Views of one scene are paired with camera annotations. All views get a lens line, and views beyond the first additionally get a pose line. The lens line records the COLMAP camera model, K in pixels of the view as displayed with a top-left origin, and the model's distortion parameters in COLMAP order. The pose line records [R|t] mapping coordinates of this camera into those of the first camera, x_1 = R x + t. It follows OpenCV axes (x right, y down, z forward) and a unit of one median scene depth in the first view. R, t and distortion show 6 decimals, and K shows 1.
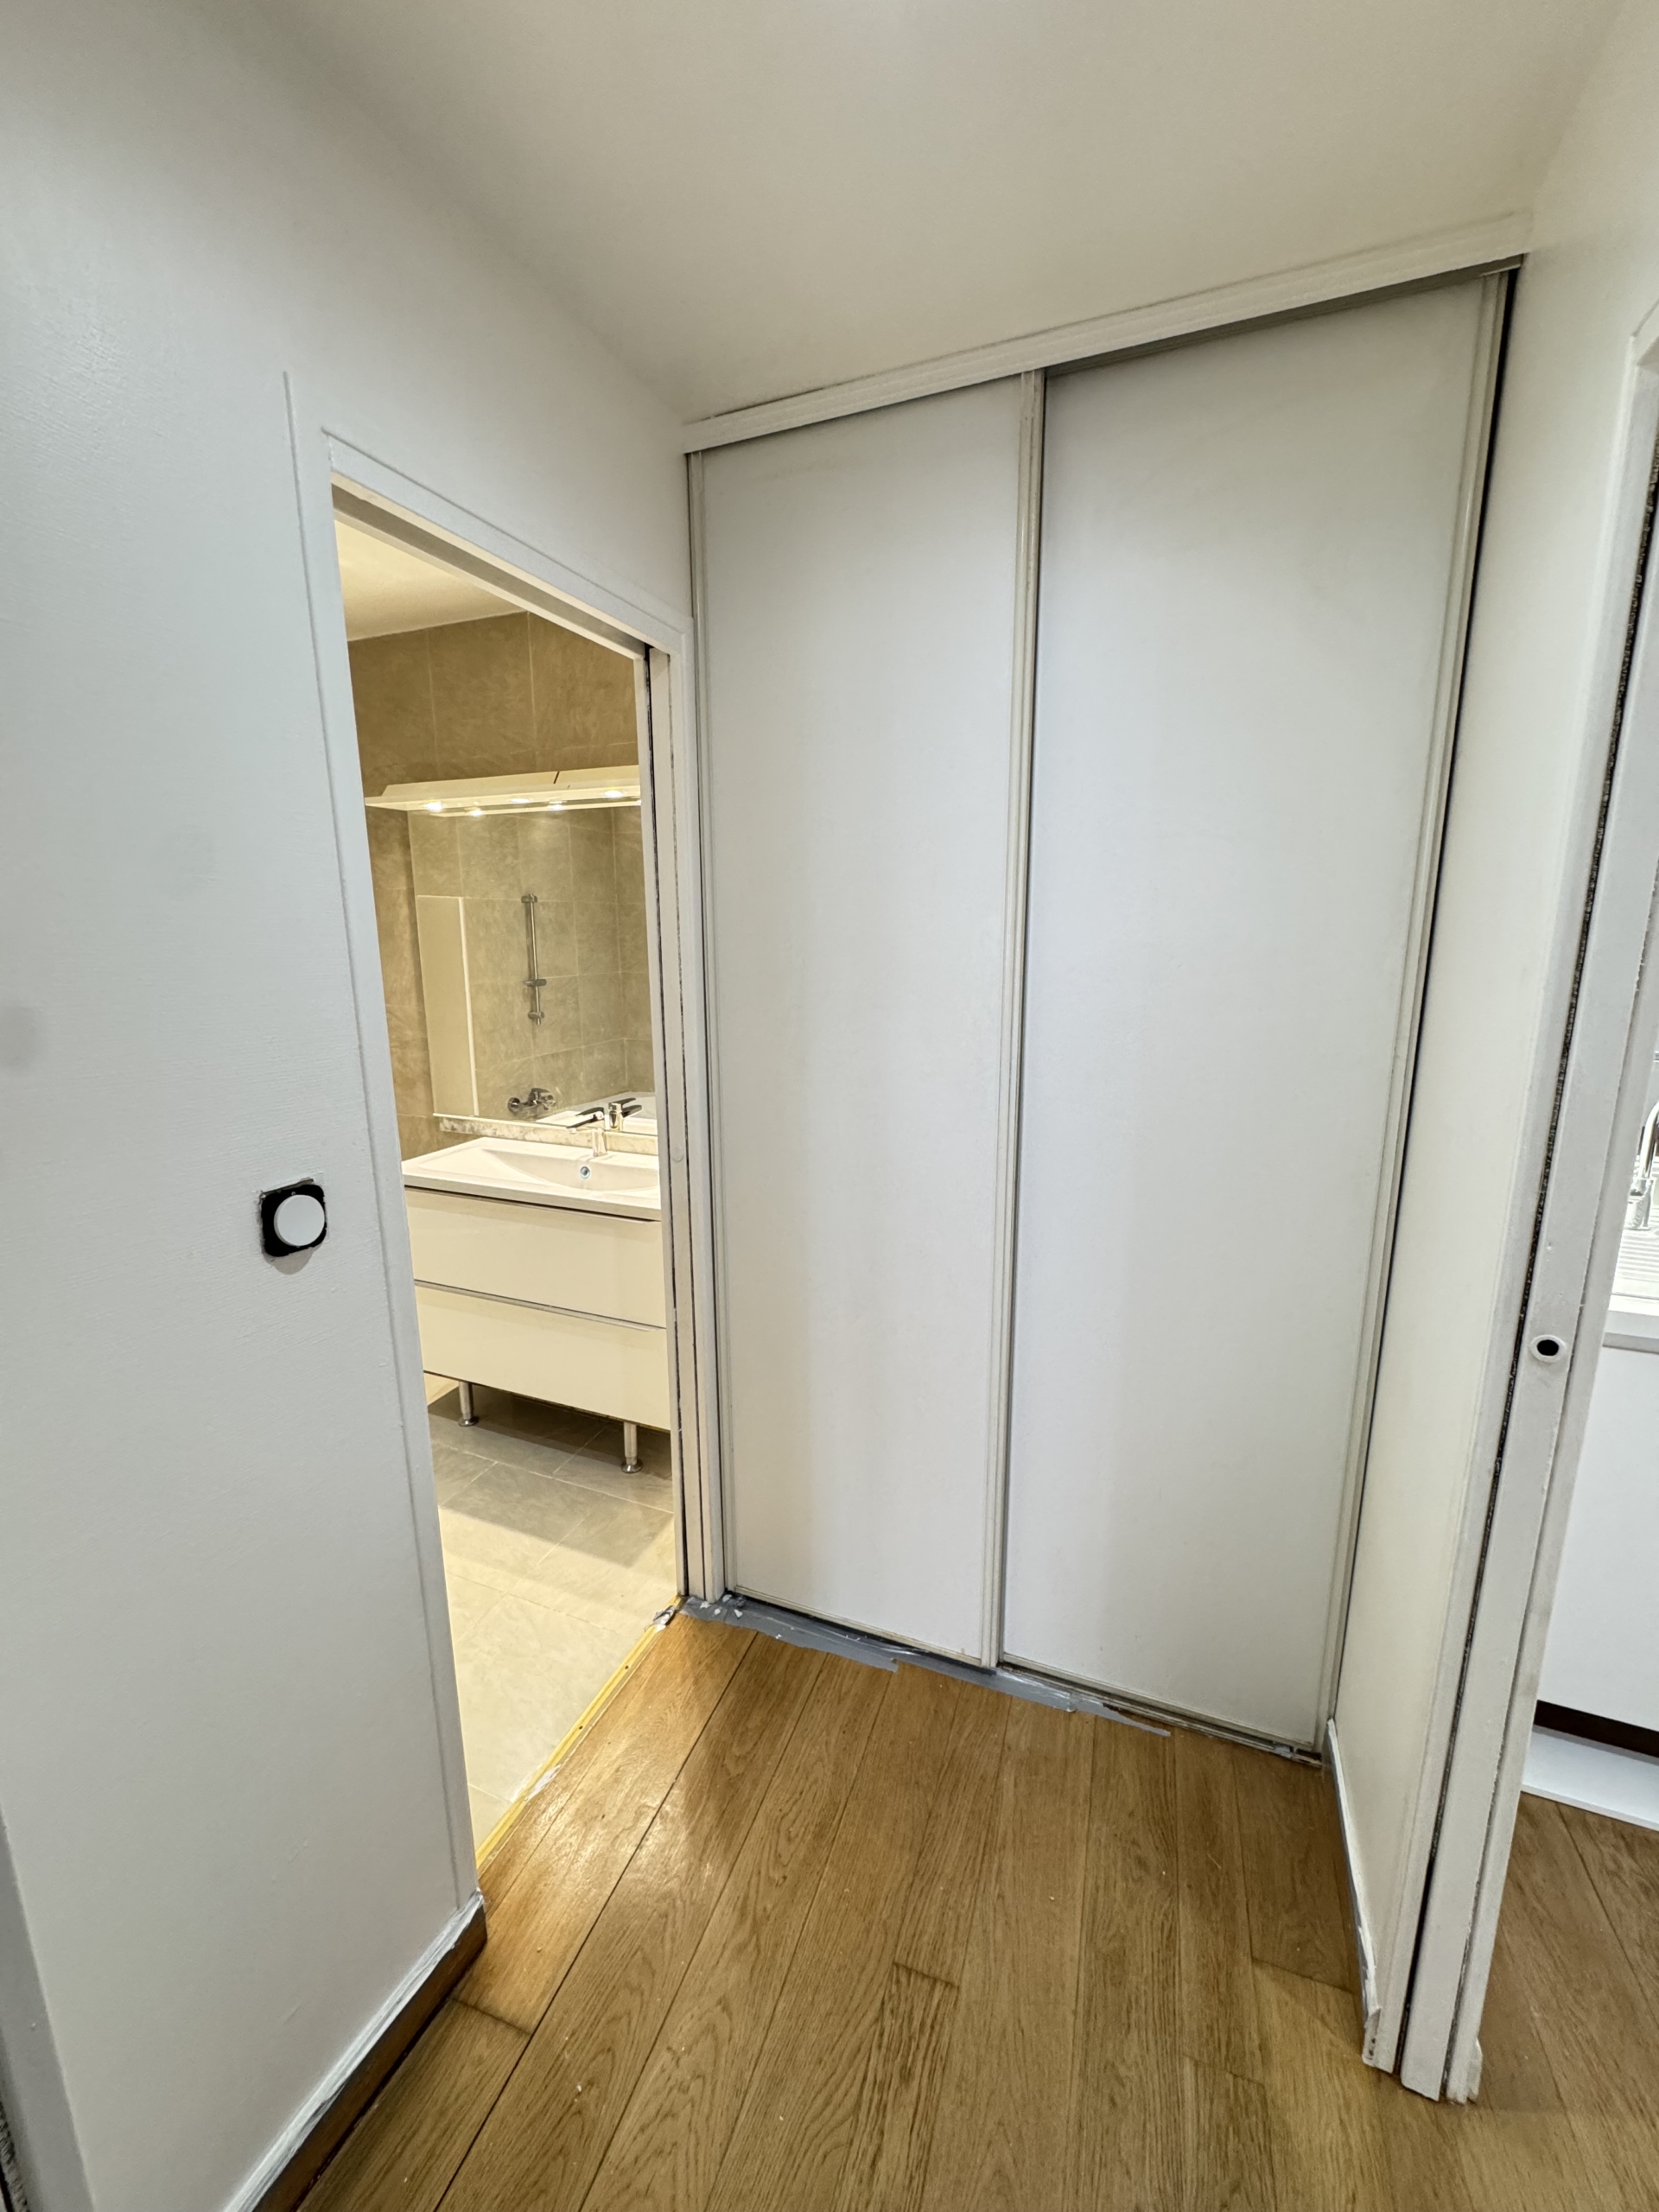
lens RADIAL K [[881.1, 0, 838.3], [0, 881.1, 1112.8], [0, 0, 1]] dist [-0.003125, 0.000104]
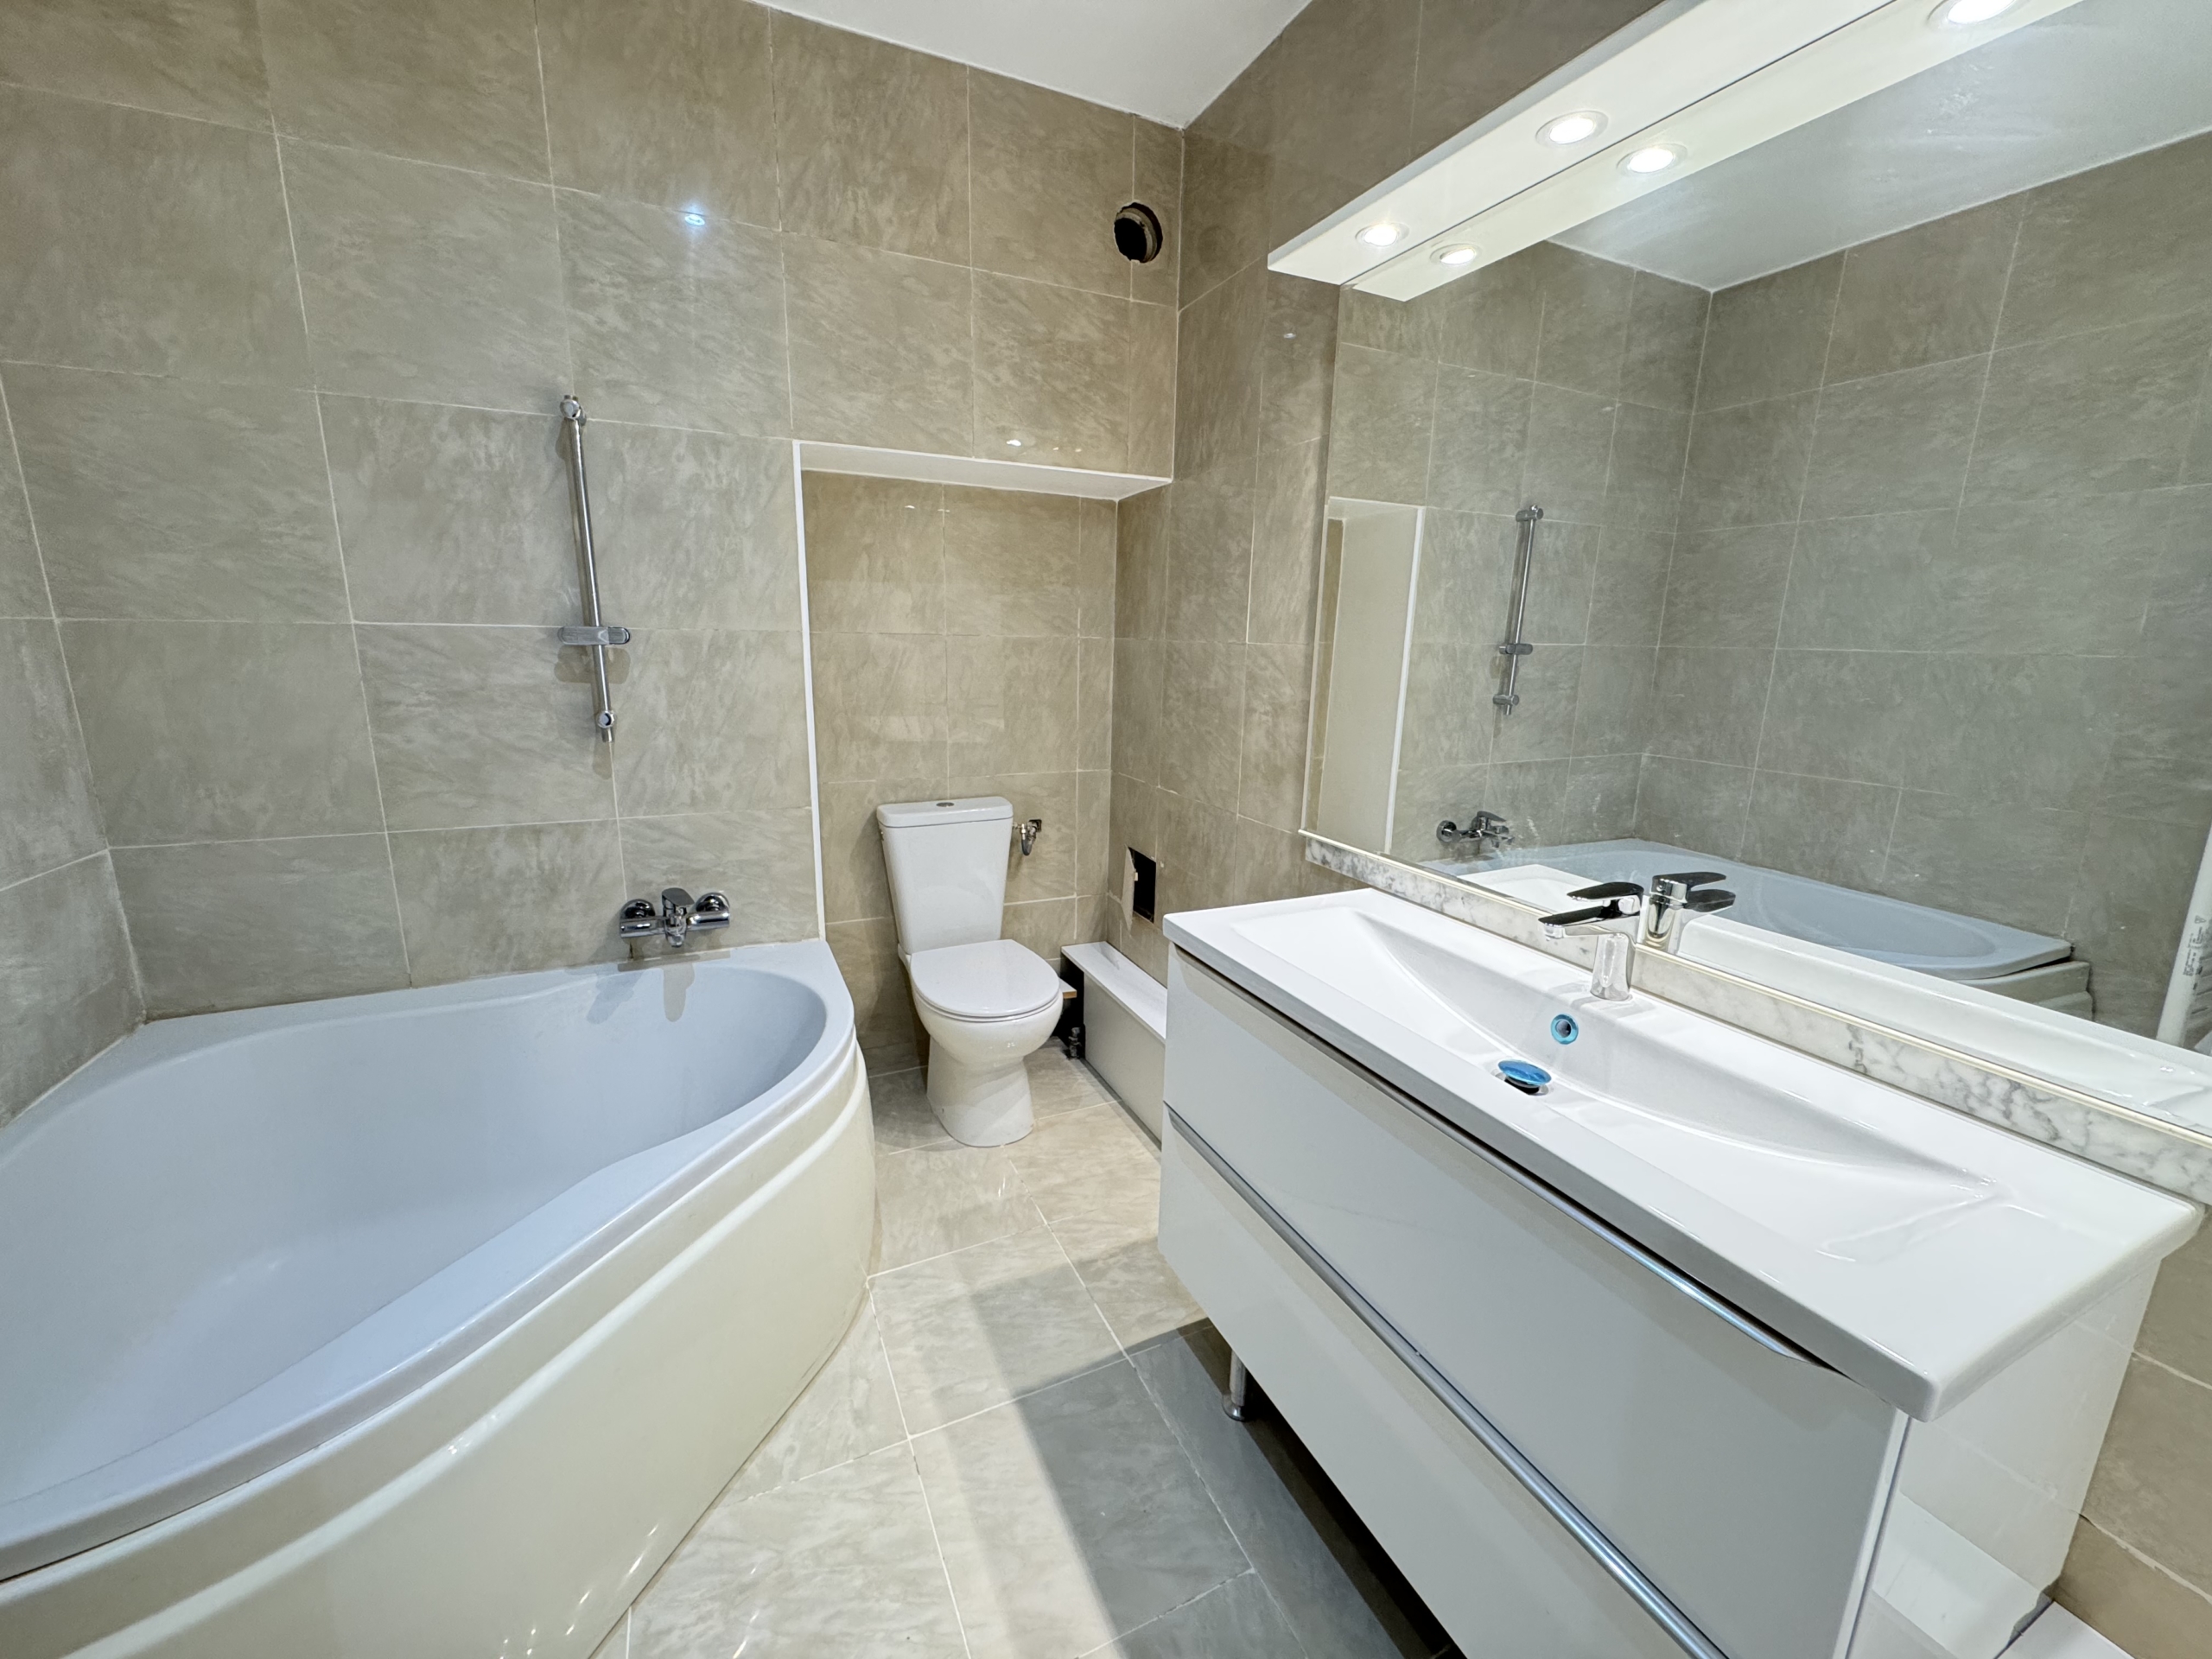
lens RADIAL K [[881.1, 0, 1103.6], [0, 881.1, 829.8], [0, 0, 1]] dist [-0.003125, 0.000104]
pose [[0.728191, 0.160181, -0.666393, -0.118565], [-0.159647, 0.985202, 0.062362, -0.010892], [0.666521, 0.060976, 0.742988, 0.346592]]
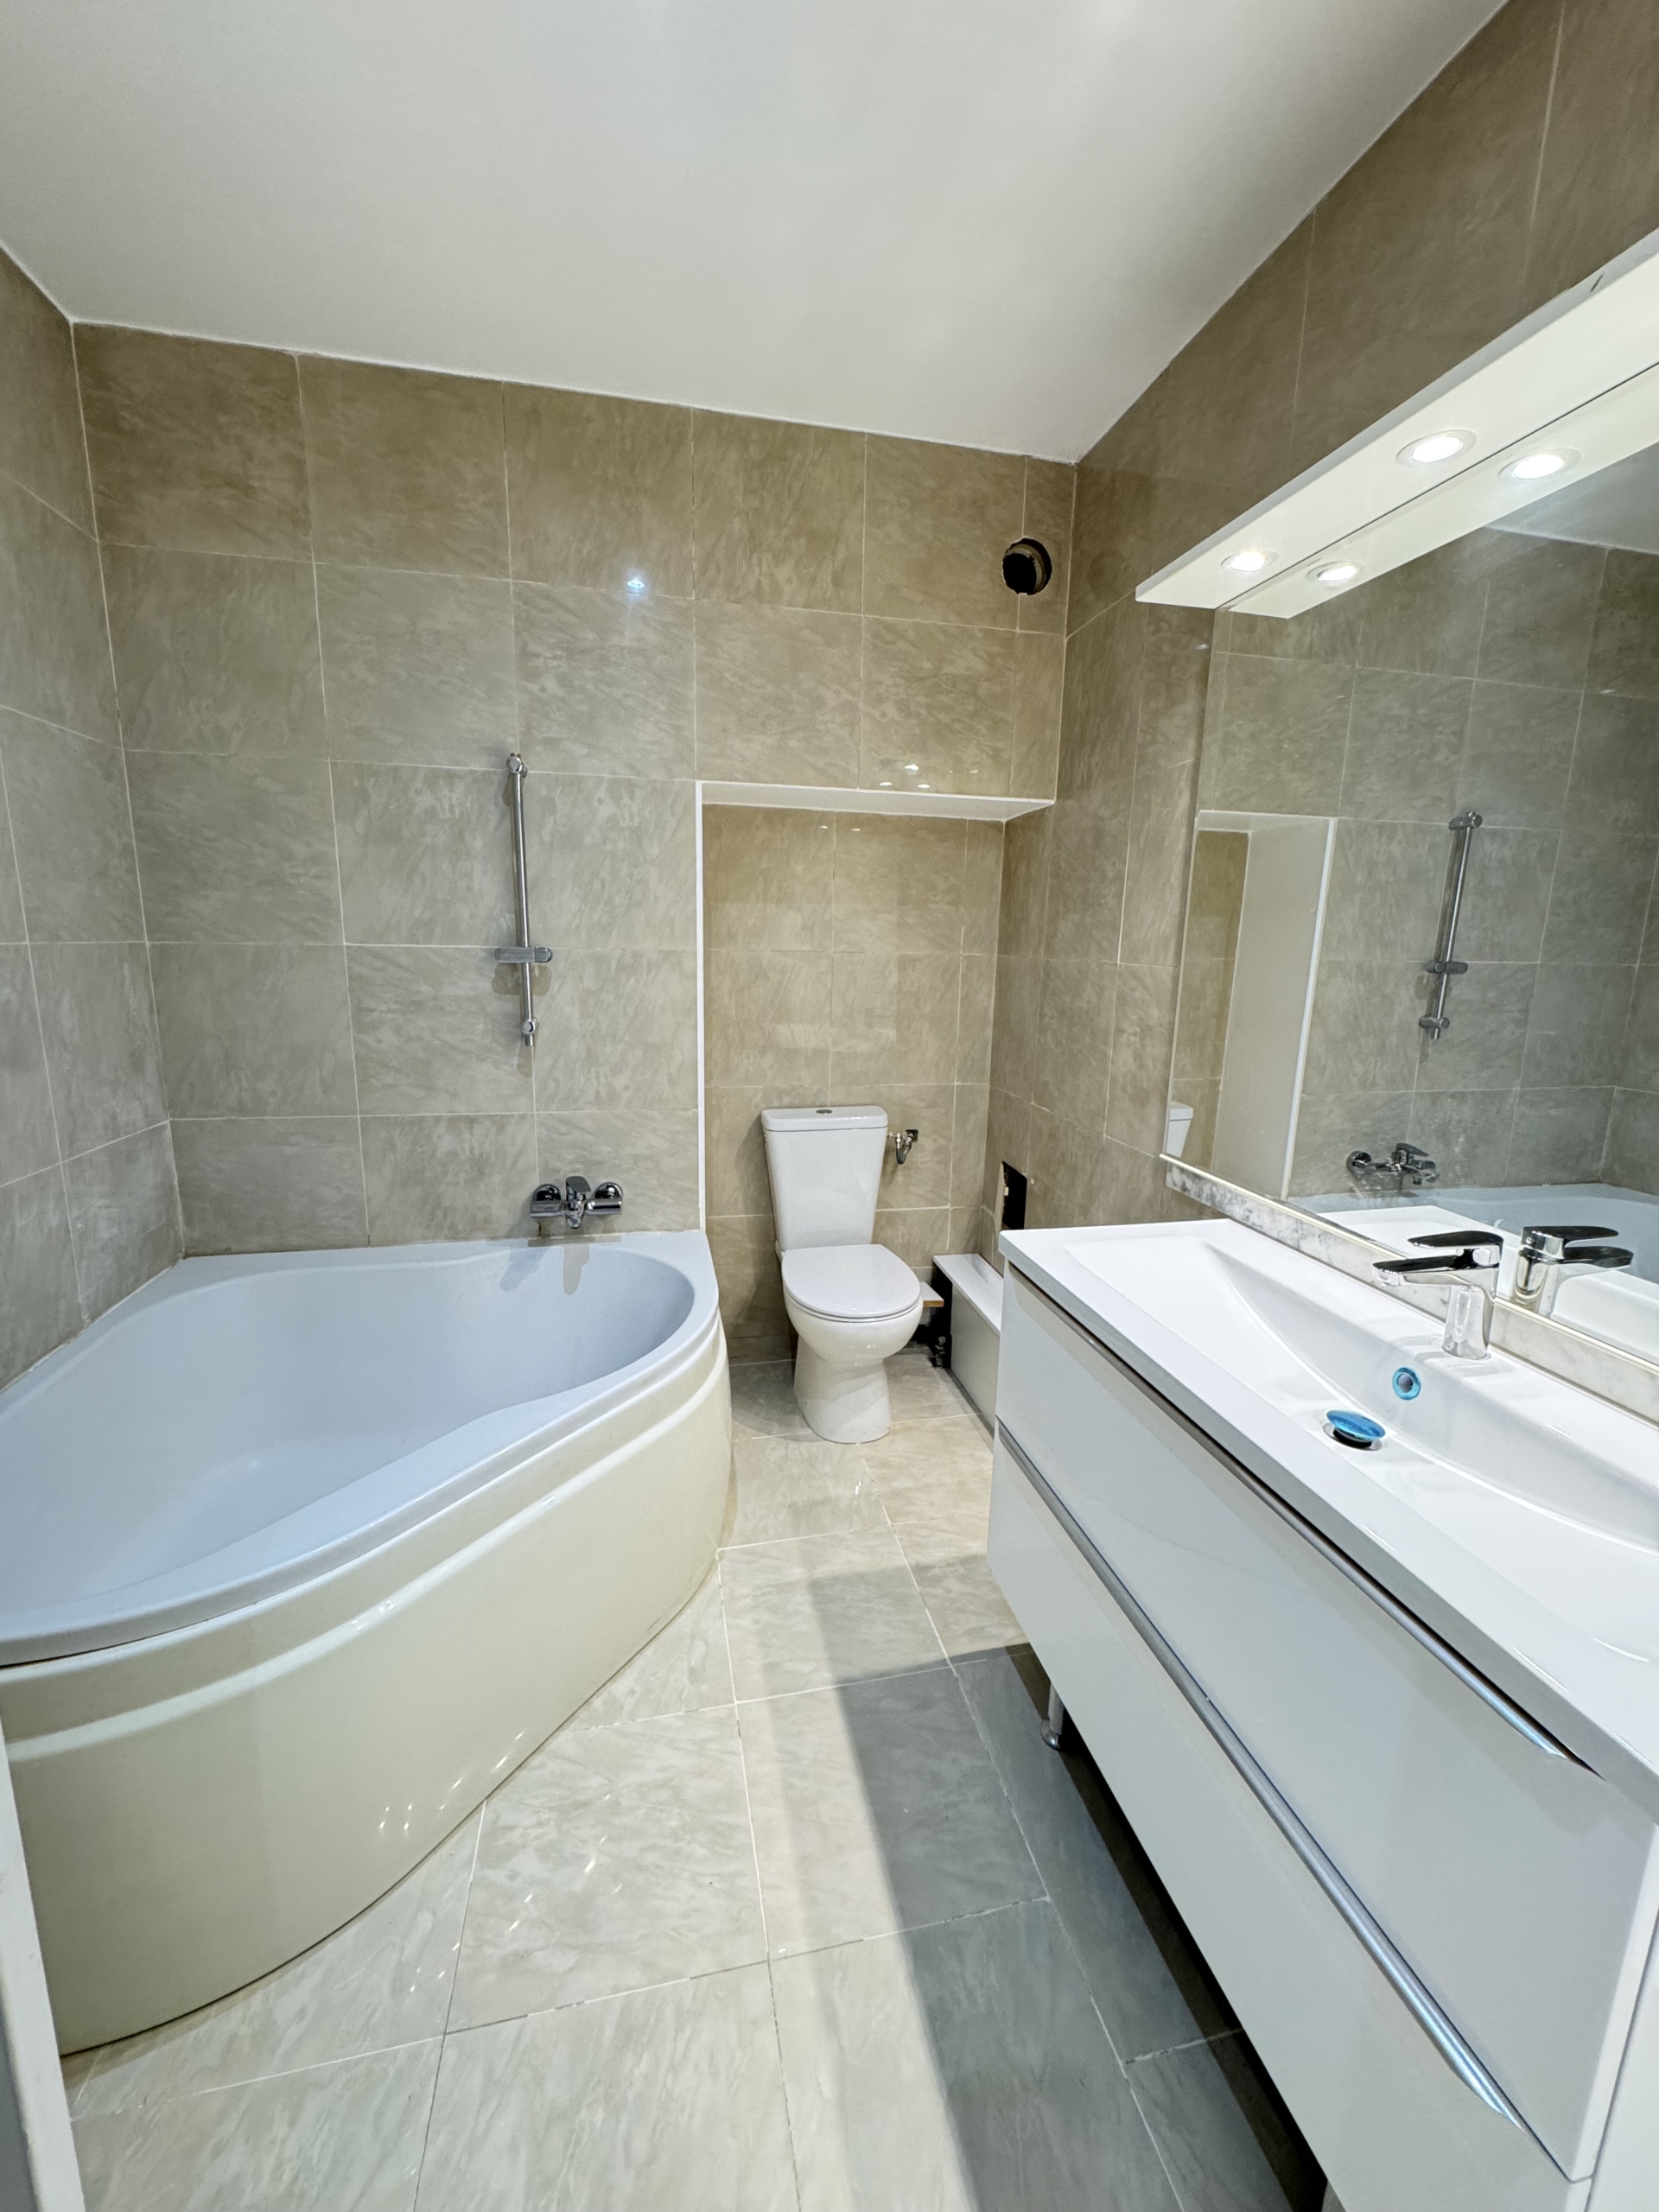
lens RADIAL K [[881.1, 0, 826.5], [0, 881.1, 1106.6], [0, 0, 1]] dist [-0.003125, 0.000104]
pose [[0.557162, 0.165514, -0.813742, -0.085488], [-0.189920, 0.979360, 0.069164, -0.020464], [0.808394, 0.116010, 0.577097, 0.354686]]
